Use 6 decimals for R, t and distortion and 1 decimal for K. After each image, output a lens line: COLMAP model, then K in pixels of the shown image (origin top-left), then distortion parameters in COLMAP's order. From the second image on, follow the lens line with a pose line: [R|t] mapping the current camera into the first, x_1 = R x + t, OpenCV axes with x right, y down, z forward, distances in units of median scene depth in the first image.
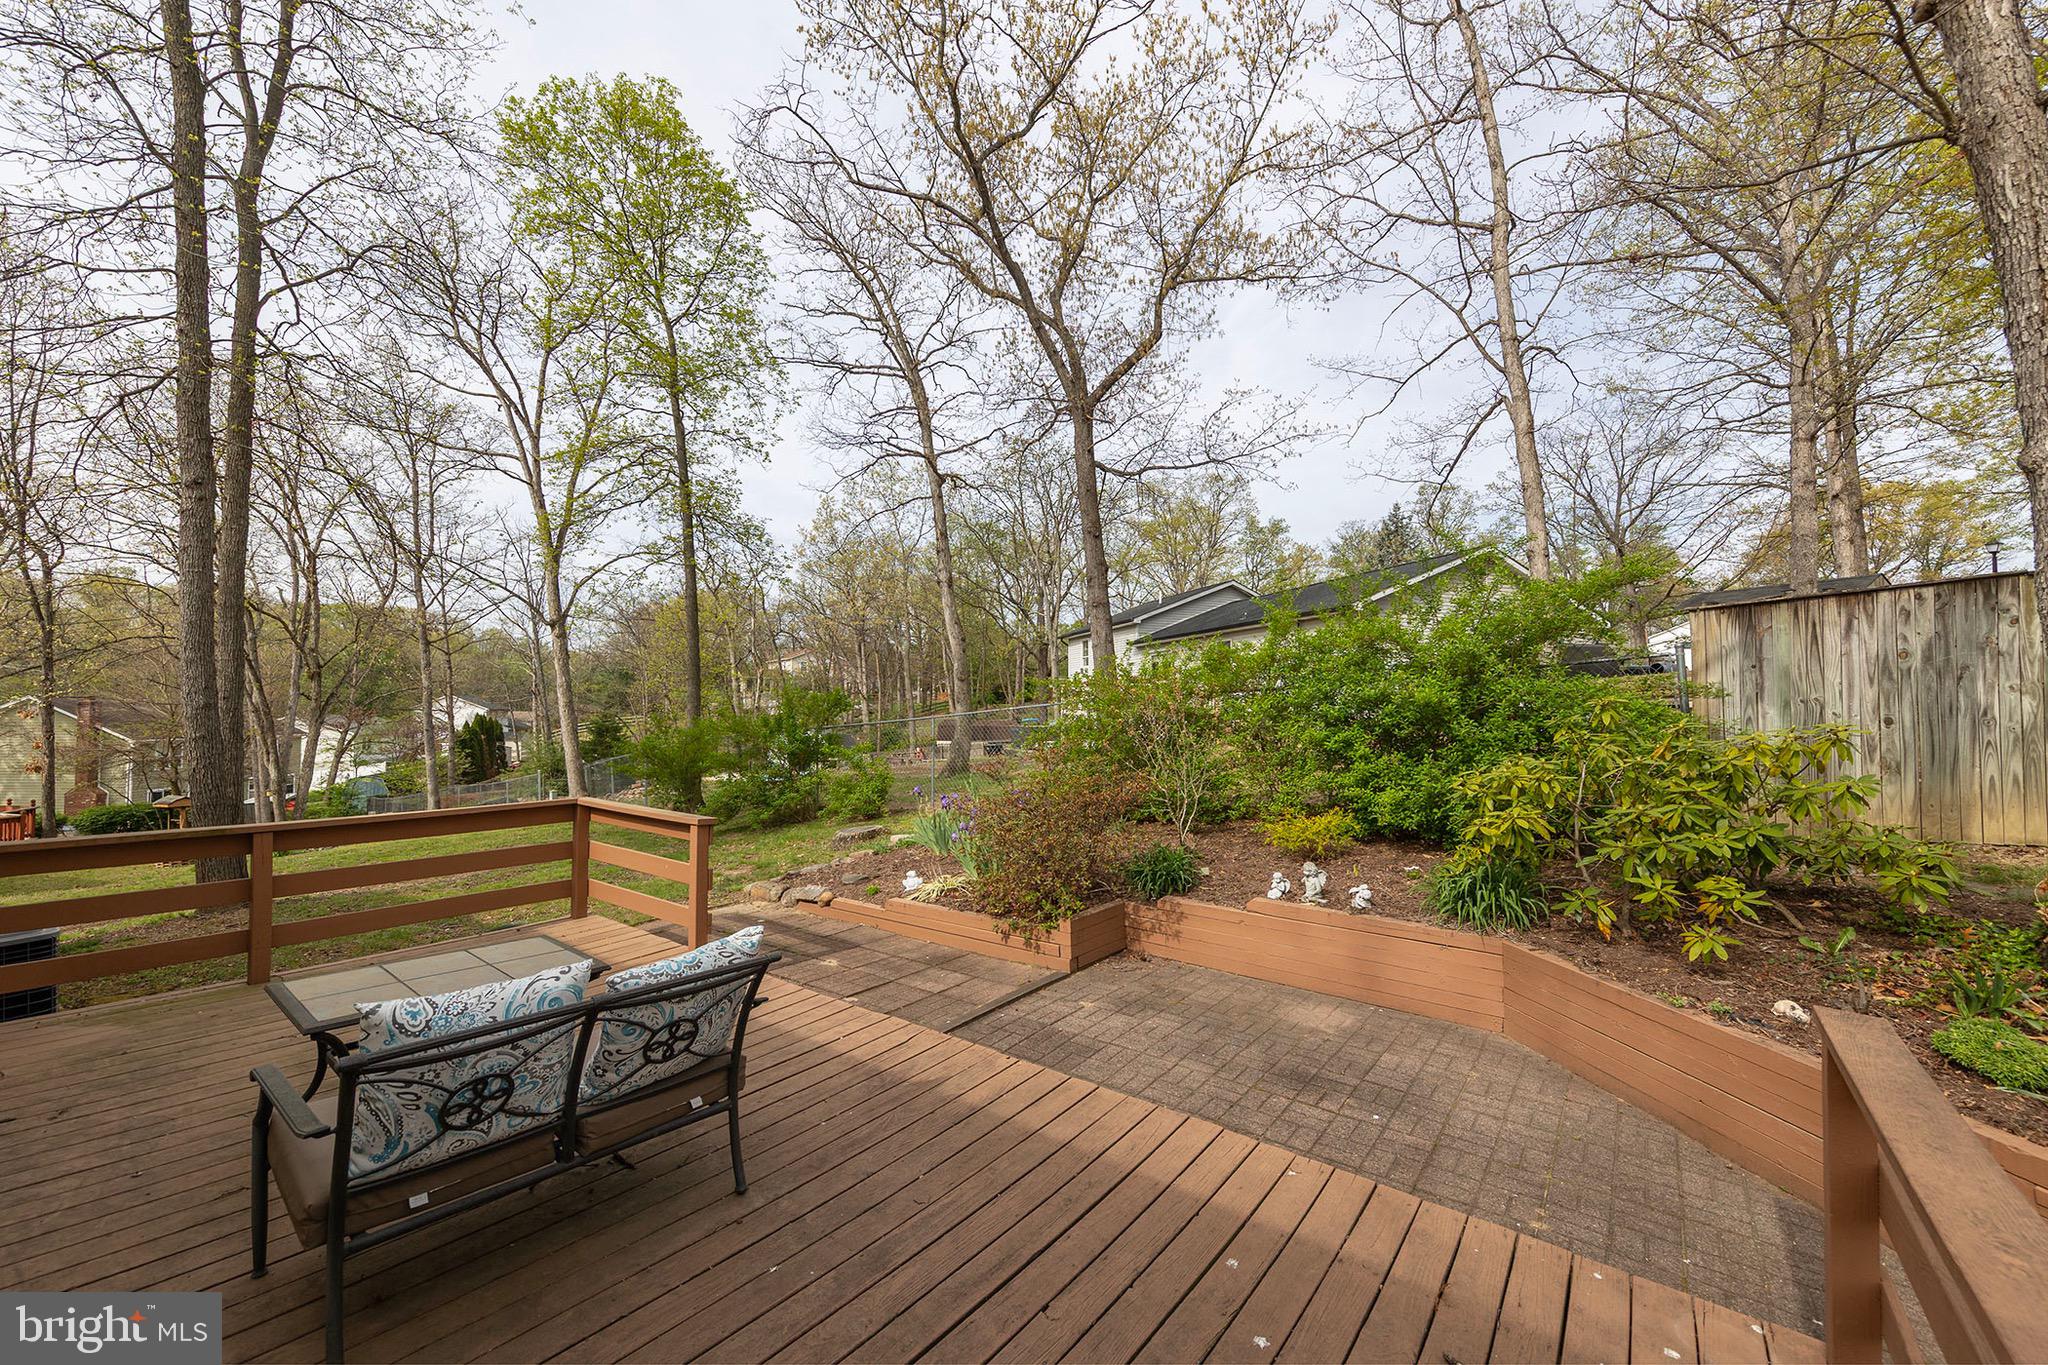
lens RADIAL K [[780.8, 0, 1033.6], [0, 780.8, 712.3], [0, 0, 1]] dist [0.001012, 0.000103]
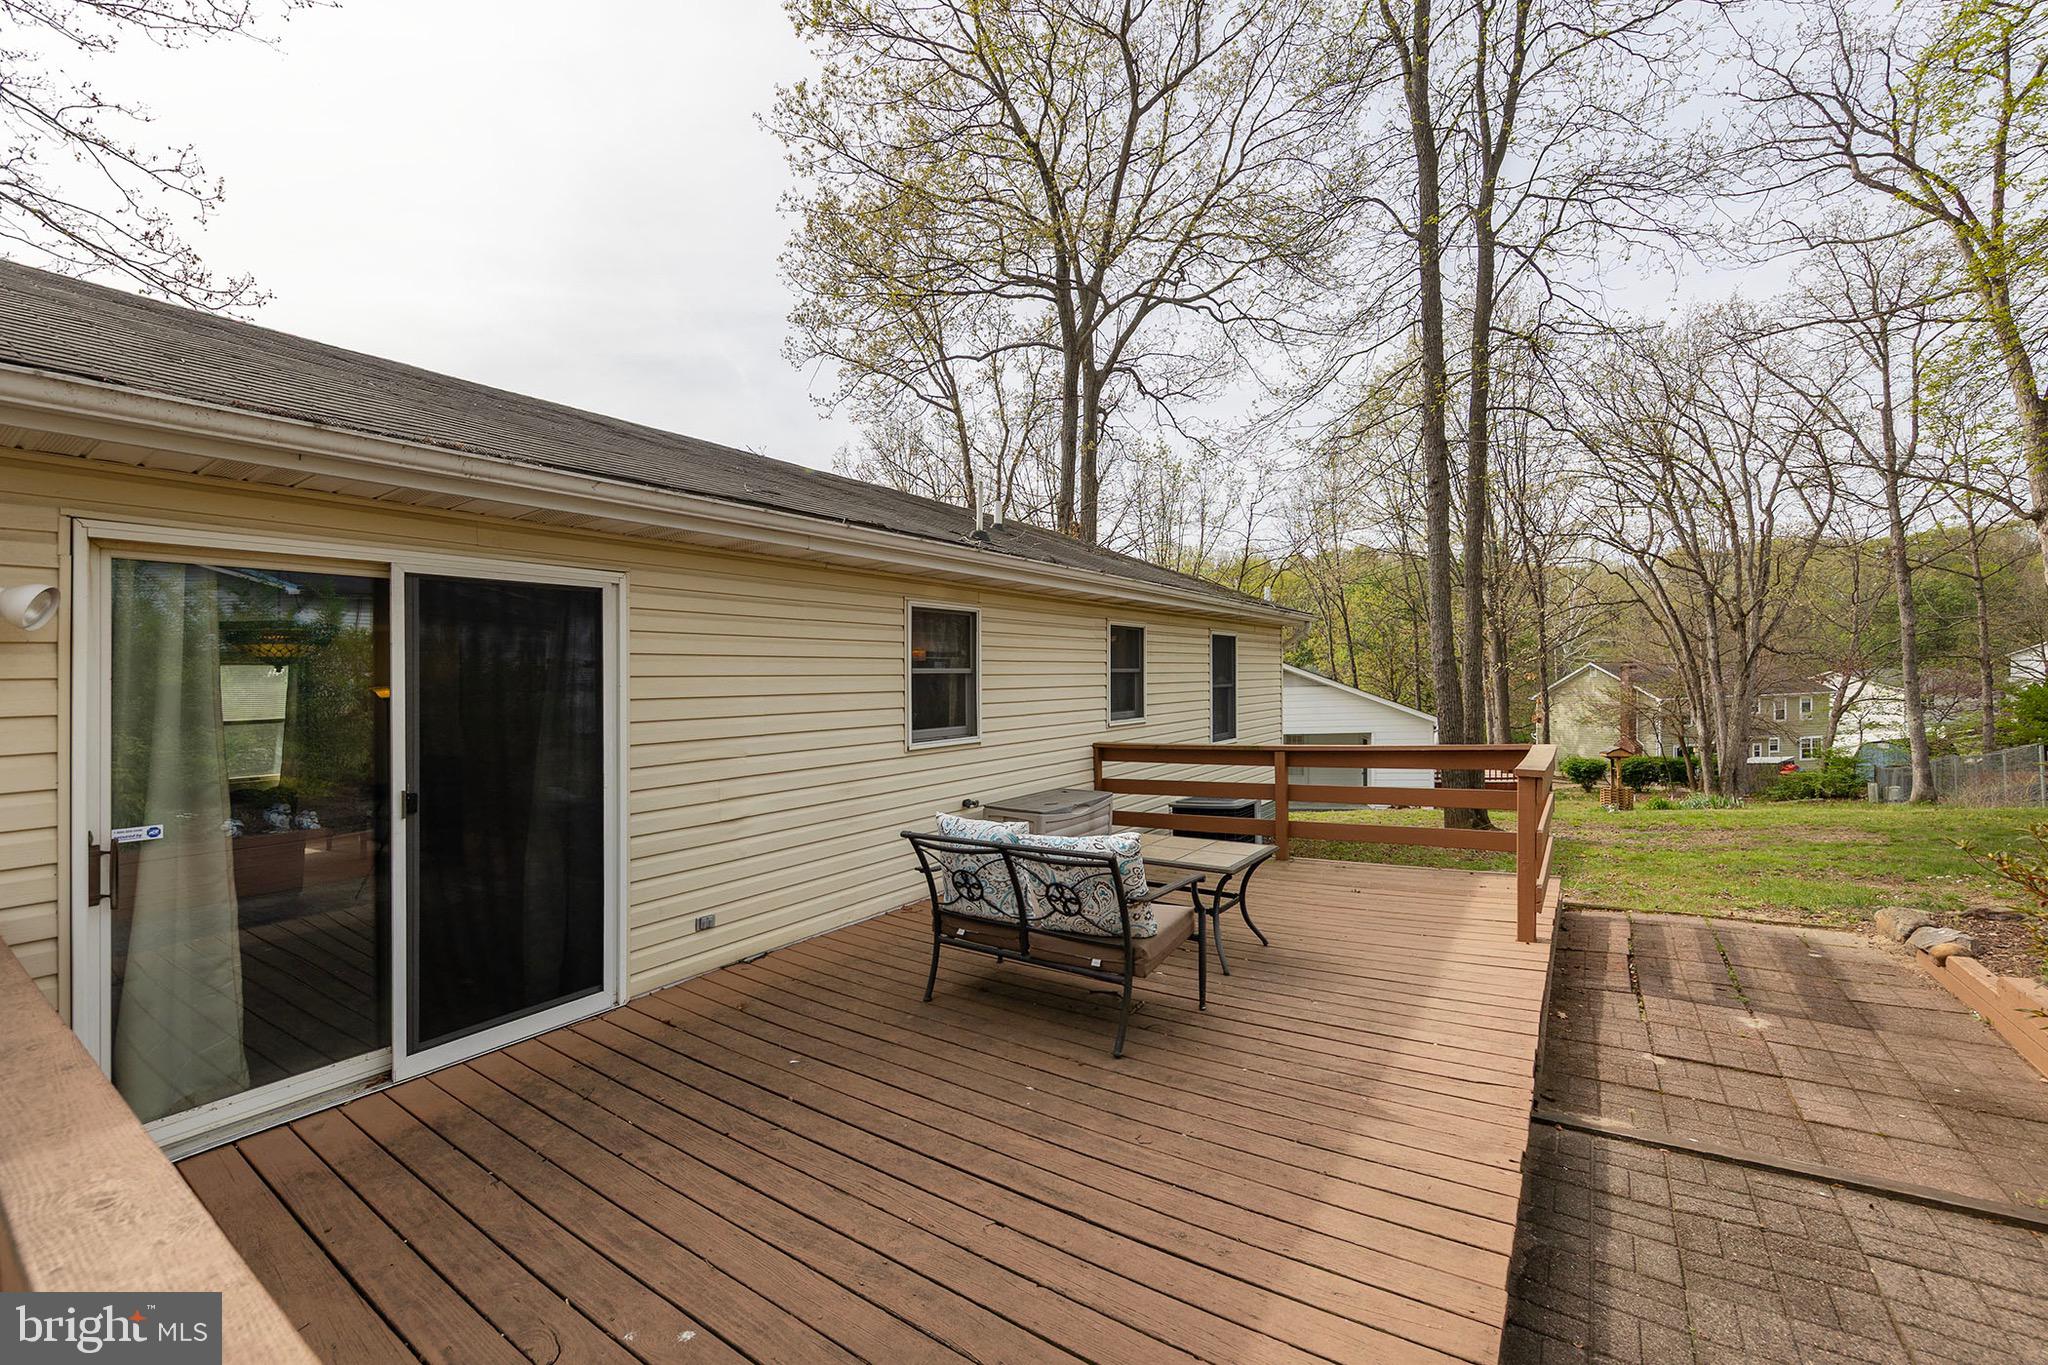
lens RADIAL K [[871.7, 0, 1006.4], [0, 871.7, 718.9], [0, 0, 1]] dist [0.002722, 0.000371]
pose [[0.021632, 0.018585, -0.999593, 0.497971], [0.038528, 0.999069, 0.019409, 0.044021], [0.999023, -0.038932, 0.020895, 0.452159]]
